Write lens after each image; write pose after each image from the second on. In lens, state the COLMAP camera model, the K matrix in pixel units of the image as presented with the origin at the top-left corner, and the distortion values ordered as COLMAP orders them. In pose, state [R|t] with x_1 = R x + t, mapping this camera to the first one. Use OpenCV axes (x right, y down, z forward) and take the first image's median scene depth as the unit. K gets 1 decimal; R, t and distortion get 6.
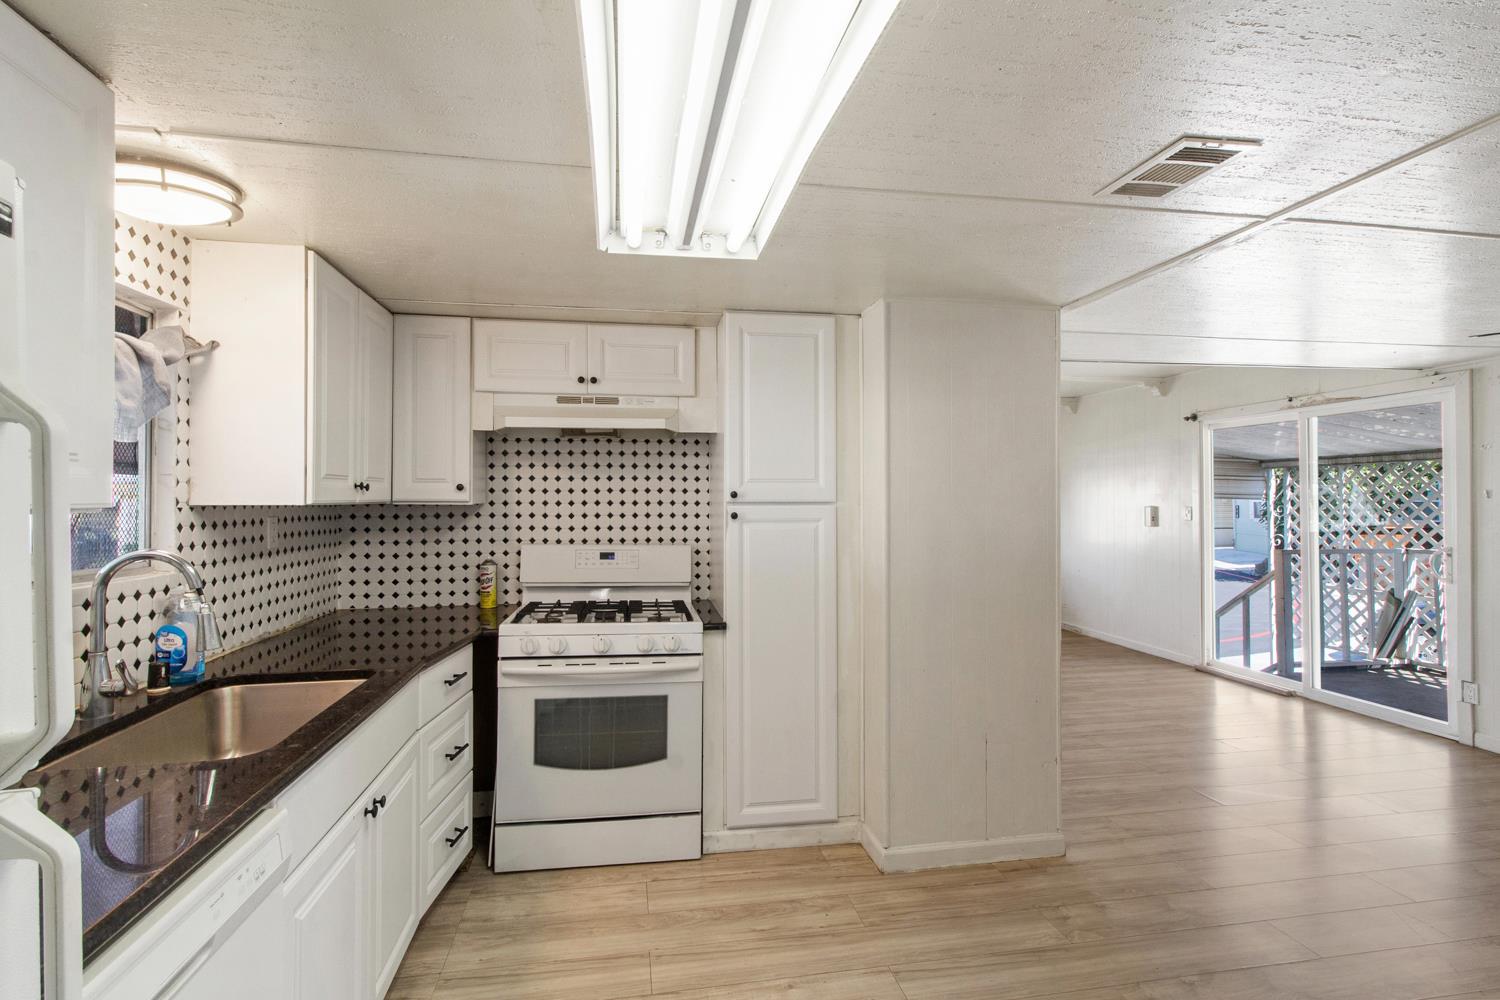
lens RADIAL K [[711.3, 0, 745.4], [0, 711.3, 494.1], [0, 0, 1]] dist [-0.000143, 0.000106]
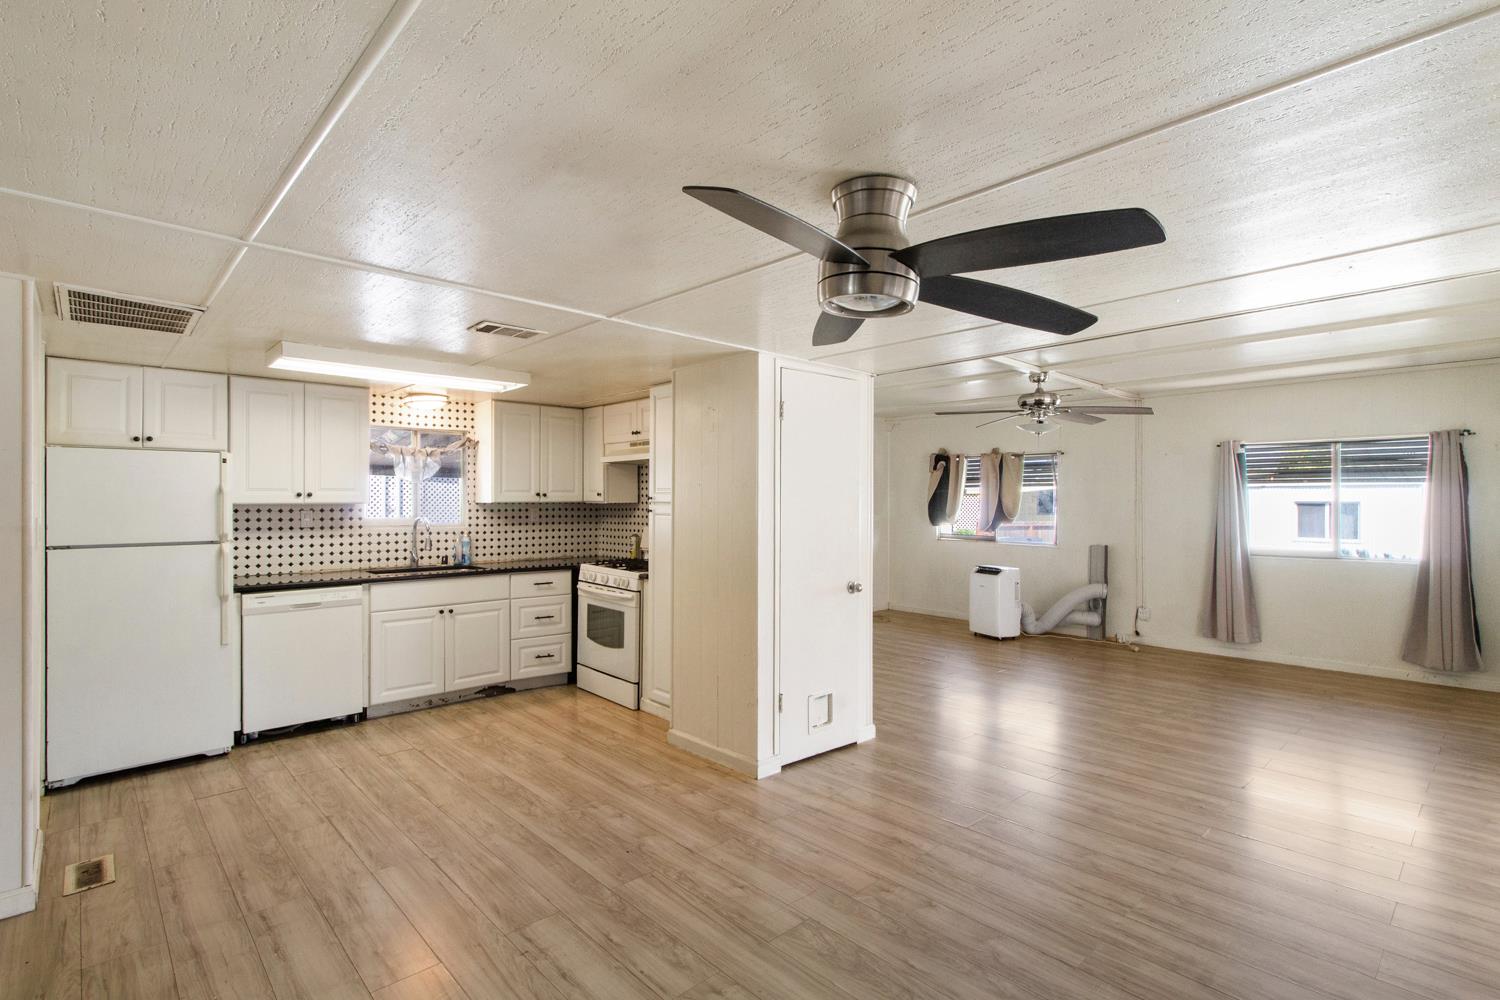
lens RADIAL K [[714.2, 0, 745.9], [0, 714.2, 497.7], [0, 0, 1]] dist [-0.001687, 0.000266]
pose [[0.547861, -0.001359, -0.836568, 1.496540], [0.004567, 0.999989, 0.001366, -0.001233], [0.836557, -0.004569, 0.547861, 0.277510]]
